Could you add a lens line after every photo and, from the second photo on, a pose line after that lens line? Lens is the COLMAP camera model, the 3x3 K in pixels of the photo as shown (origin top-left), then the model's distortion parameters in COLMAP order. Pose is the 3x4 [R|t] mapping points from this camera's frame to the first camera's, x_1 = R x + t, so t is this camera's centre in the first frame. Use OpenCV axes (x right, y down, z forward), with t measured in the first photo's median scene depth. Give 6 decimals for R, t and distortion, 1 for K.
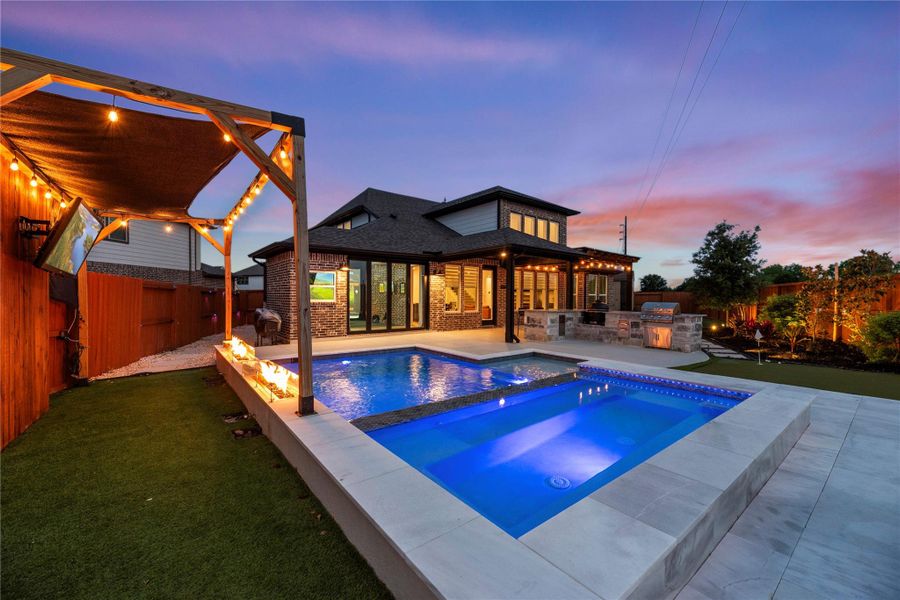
lens RADIAL K [[365.1, 0, 453.2], [0, 365.1, 300.6], [0, 0, 1]] dist [0.004870, 0.000334]
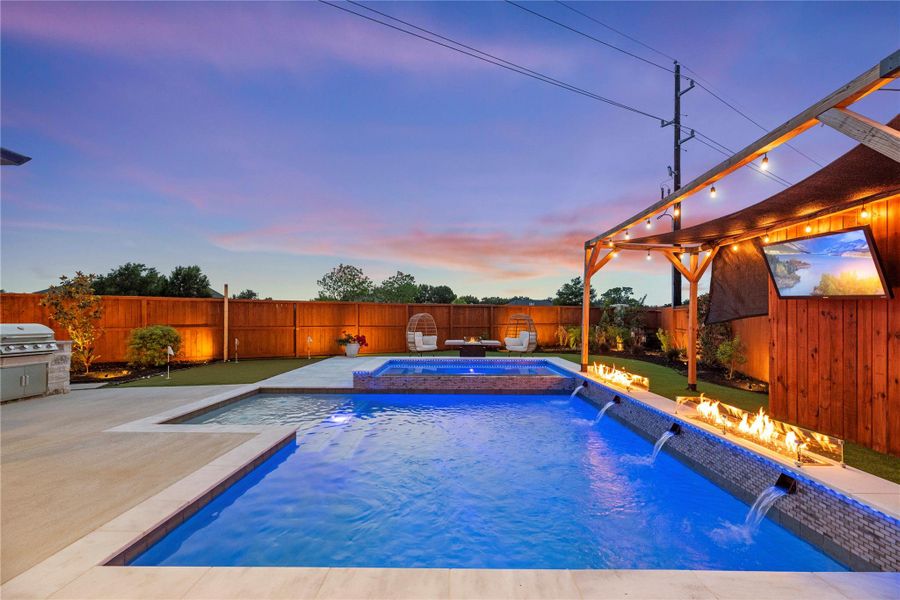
lens RADIAL K [[365.1, 0, 454.6], [0, 365.1, 317.9], [0, 0, 1]] dist [0.004870, 0.000334]
pose [[-0.781288, -0.005114, 0.624150, -0.266925], [-0.002222, 0.999983, 0.005411, -0.006467], [-0.624167, 0.002841, -0.781286, 0.735352]]
